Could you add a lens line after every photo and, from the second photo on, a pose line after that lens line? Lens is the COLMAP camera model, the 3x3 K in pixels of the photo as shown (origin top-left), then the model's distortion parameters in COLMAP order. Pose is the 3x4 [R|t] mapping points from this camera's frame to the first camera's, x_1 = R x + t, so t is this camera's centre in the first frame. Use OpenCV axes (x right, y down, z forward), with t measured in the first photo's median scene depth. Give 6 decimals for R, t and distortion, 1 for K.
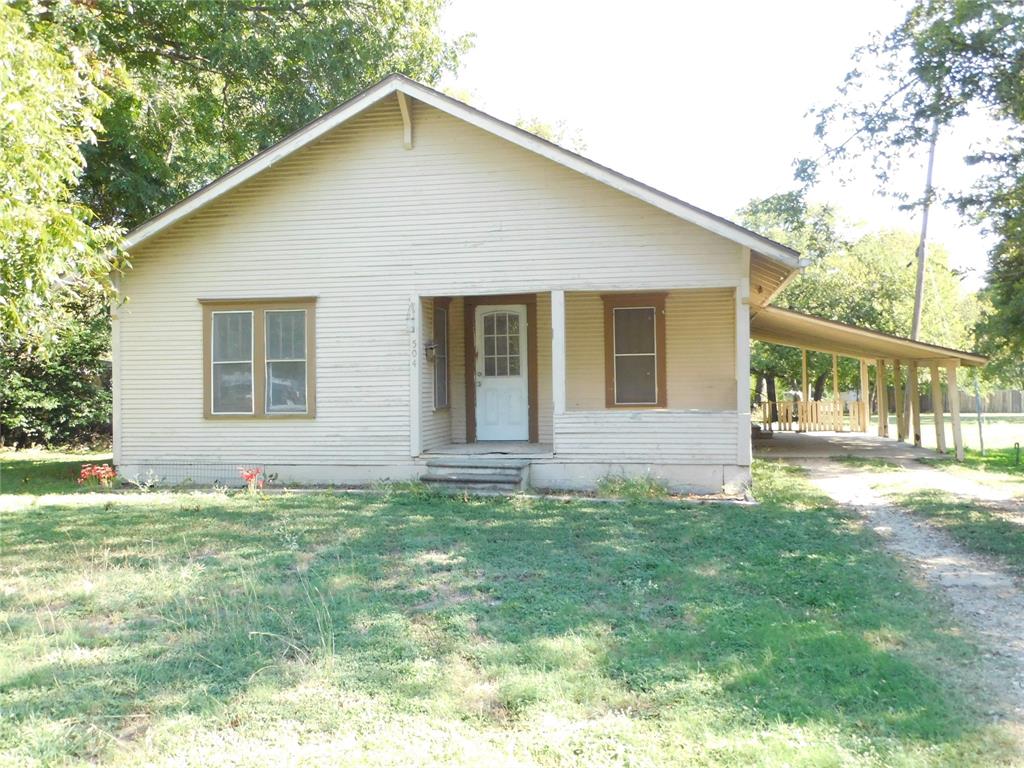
lens RADIAL K [[1024.0, 0, 512.0], [0, 1024.0, 384.0], [0, 0, 1]] dist [-0.011663, 0.007922]
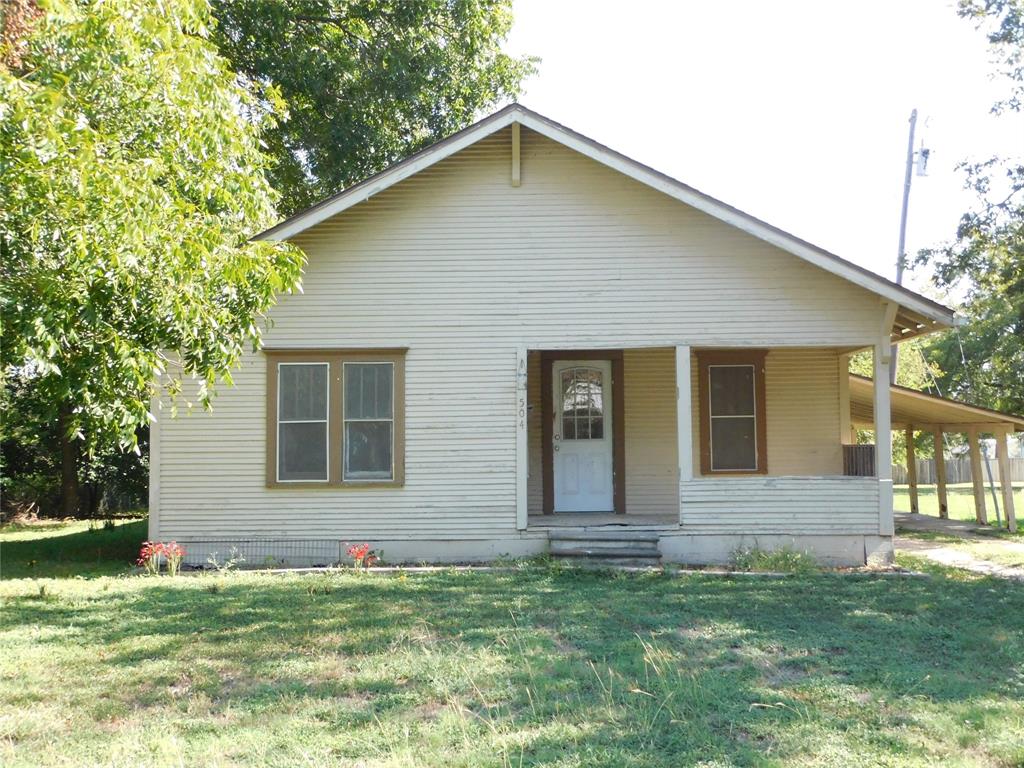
lens RADIAL K [[1206.1, 0, 512.0], [0, 1206.1, 384.0], [0, 0, 1]] dist [0.001555, -0.016900]
pose [[0.986315, 0.012132, 0.164427, -0.271334], [-0.002763, 0.998365, -0.057088, 0.004607], [-0.164850, 0.055853, 0.984736, -0.034319]]
